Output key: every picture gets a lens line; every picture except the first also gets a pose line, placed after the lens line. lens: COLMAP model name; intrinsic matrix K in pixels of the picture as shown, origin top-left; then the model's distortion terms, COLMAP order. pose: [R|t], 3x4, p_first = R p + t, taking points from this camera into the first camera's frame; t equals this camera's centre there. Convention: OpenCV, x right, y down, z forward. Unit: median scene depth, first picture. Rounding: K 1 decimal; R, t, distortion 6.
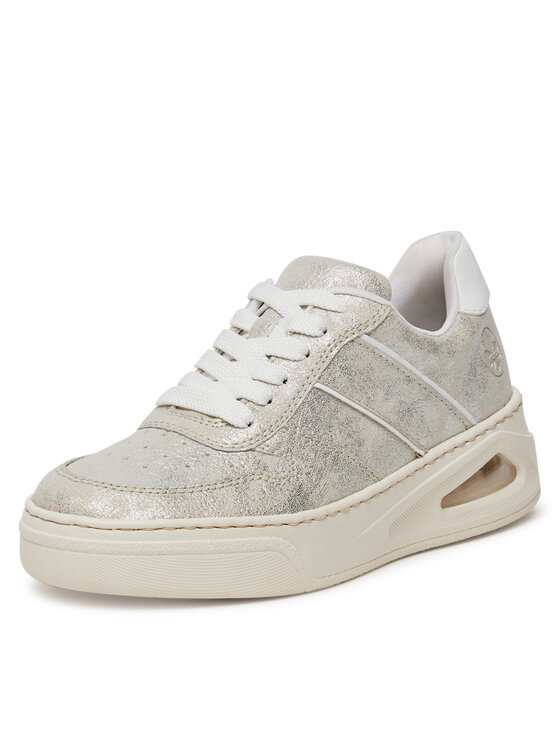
lens RADIAL K [[2197.5, 0, 279.9], [0, 2197.5, 372.8], [0, 0, 1]] dist [0.097542, 0.000000]
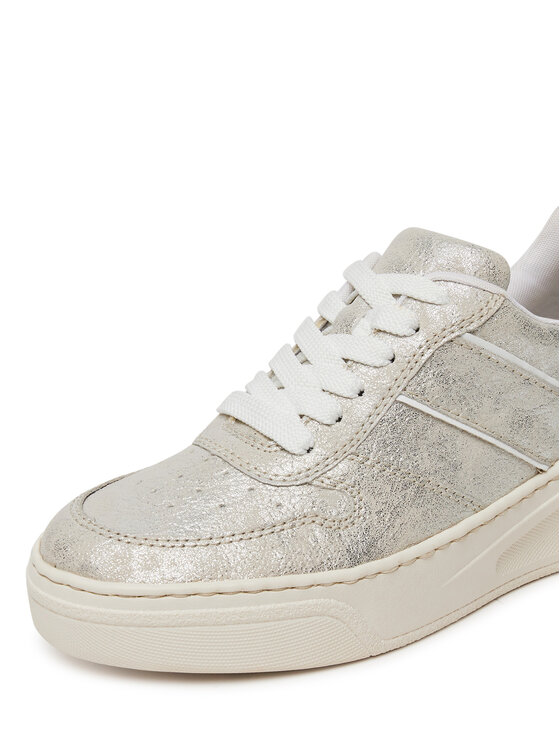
lens RADIAL K [[1323.8, 0, 280.7], [0, 1323.8, 373.6], [0, 0, 1]] dist [-0.064237, 0.000000]
pose [[0.963592, 0.030112, -0.265674, 0.104222], [0.005986, 0.990960, 0.134027, -0.069628], [0.267308, -0.130738, 0.954701, 0.518562]]
